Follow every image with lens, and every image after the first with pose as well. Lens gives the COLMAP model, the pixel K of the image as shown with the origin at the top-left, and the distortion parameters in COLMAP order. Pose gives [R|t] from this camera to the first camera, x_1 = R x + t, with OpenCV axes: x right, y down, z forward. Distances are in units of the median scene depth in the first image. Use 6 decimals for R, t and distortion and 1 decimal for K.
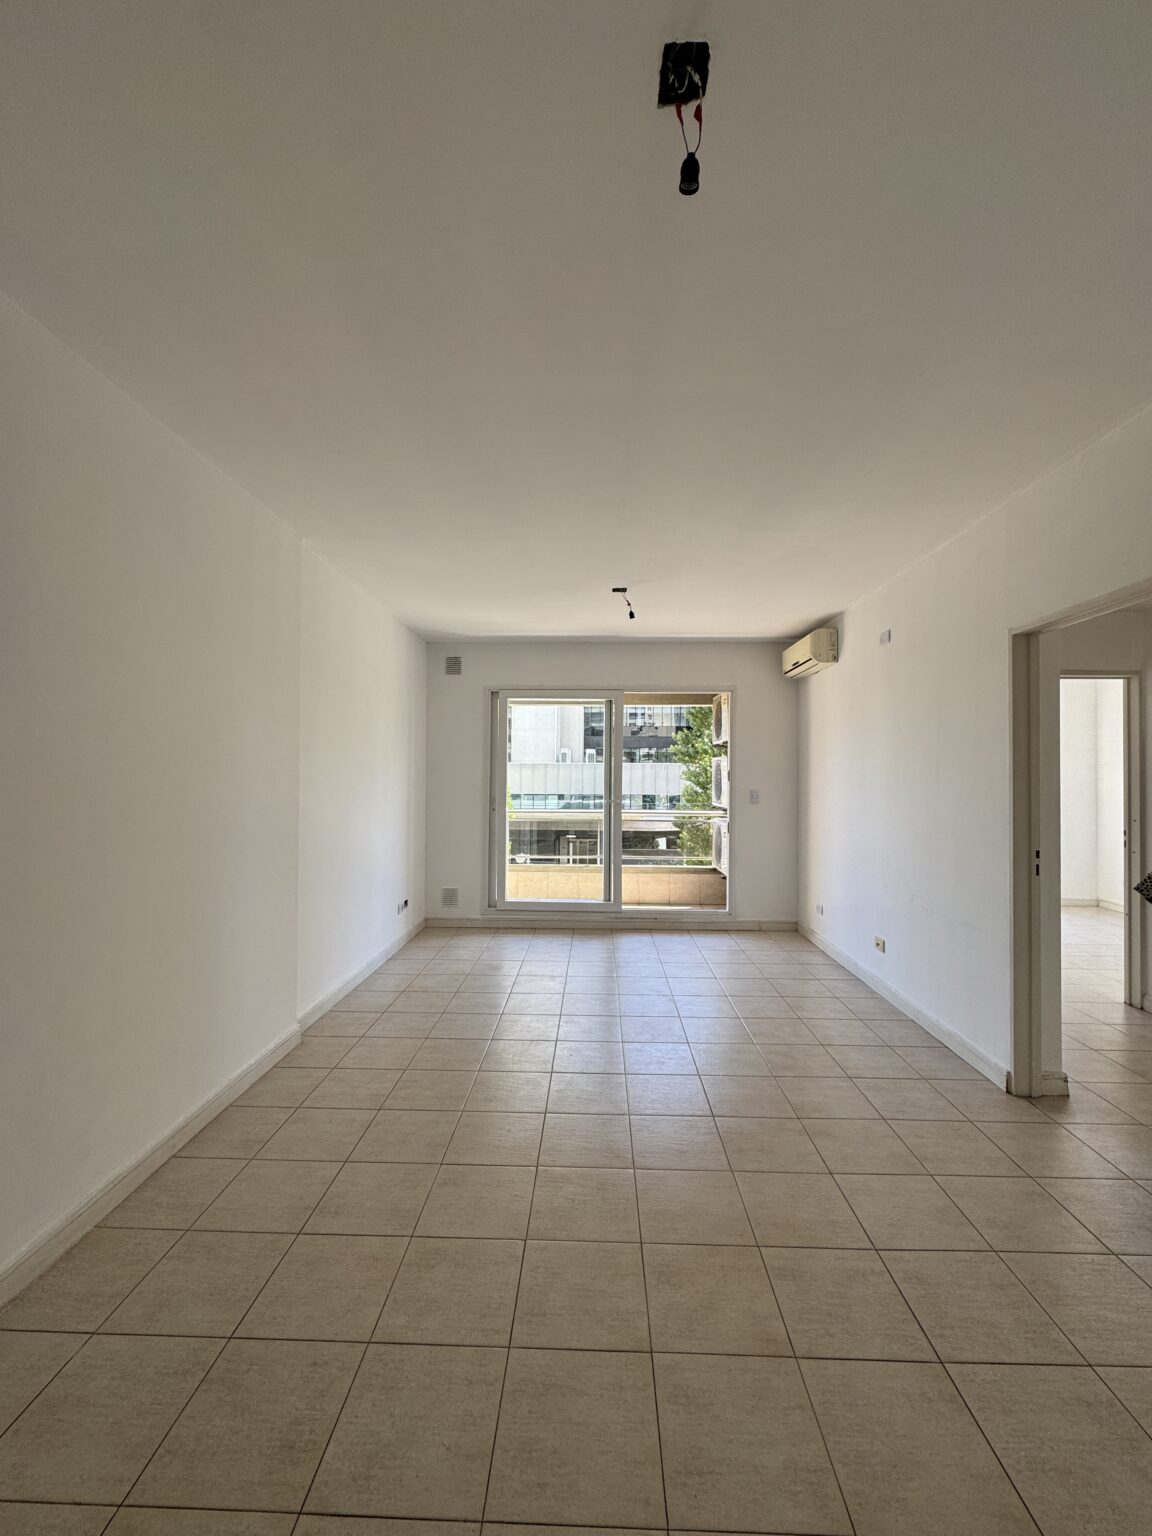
lens RADIAL K [[615.6, 0, 576.9], [0, 615.6, 769.7], [0, 0, 1]] dist [0.003813, 0.000172]
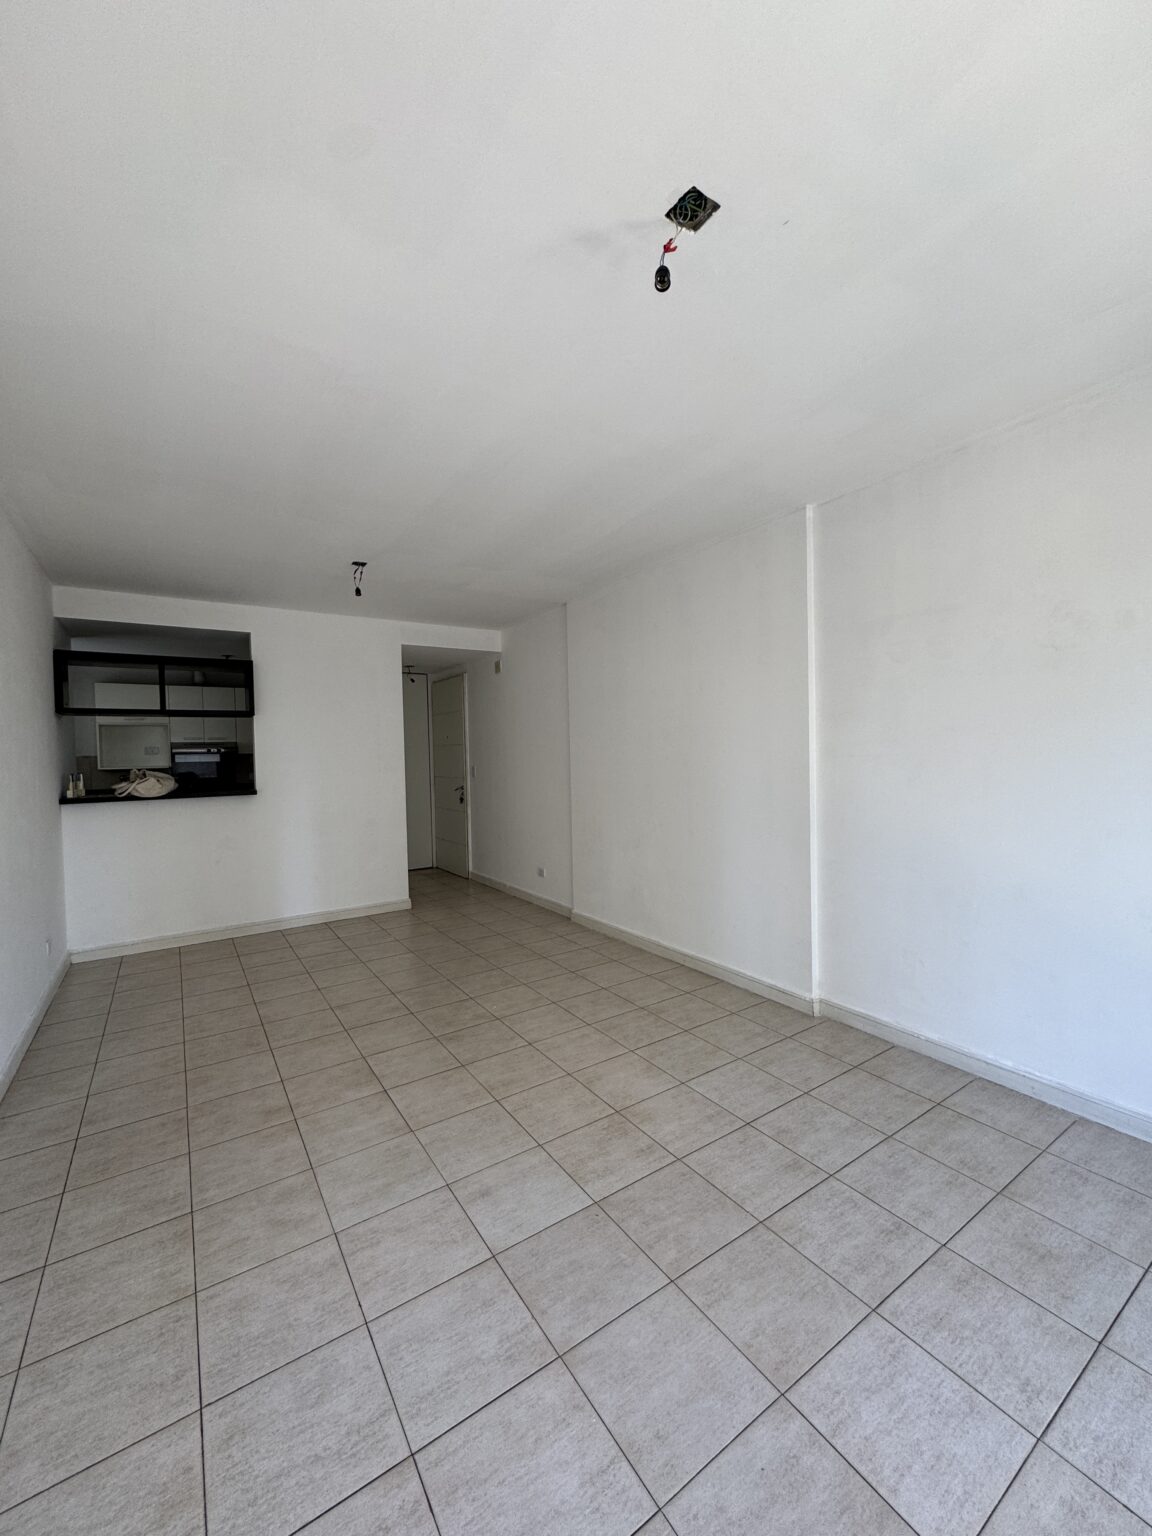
lens RADIAL K [[615.6, 0, 570.8], [0, 615.6, 764.6], [0, 0, 1]] dist [0.003813, 0.000172]
pose [[-0.822144, 0.021818, -0.568862, 0.525112], [0.024432, 0.999697, 0.003033, 0.031360], [0.568756, -0.011405, -0.822428, 1.974895]]
